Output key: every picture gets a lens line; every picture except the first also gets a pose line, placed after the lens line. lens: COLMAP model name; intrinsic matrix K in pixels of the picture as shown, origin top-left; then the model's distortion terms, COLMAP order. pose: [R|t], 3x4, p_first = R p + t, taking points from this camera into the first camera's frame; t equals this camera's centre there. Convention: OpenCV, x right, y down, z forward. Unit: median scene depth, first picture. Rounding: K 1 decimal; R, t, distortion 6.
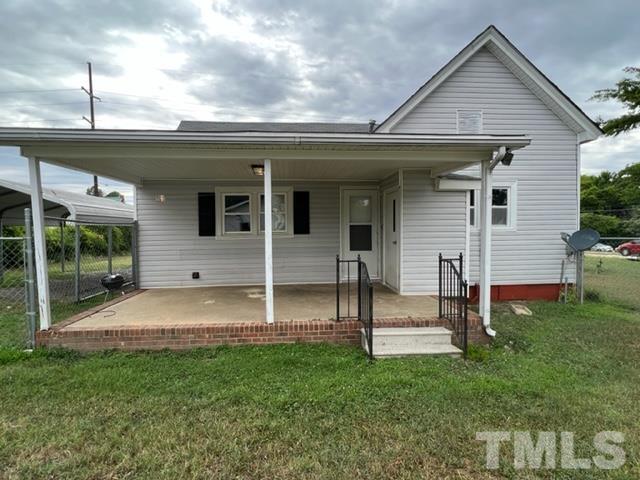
lens RADIAL K [[351.6, 0, 320.0], [0, 351.6, 240.0], [0, 0, 1]] dist [-0.001933, -0.000932]
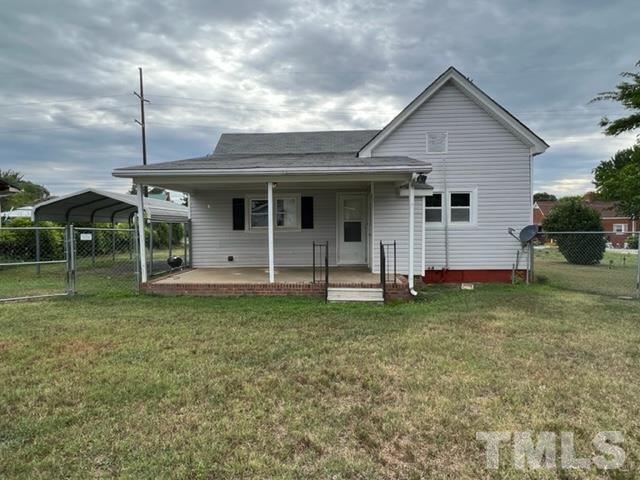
lens RADIAL K [[399.6, 0, 320.0], [0, 399.6, 240.0], [0, 0, 1]] dist [-0.000174, -0.000399]
pose [[0.990226, 0.005755, -0.139354, 0.213126], [-0.004841, 0.999964, 0.006898, 0.015389], [0.139388, -0.006156, 0.990219, -0.505924]]
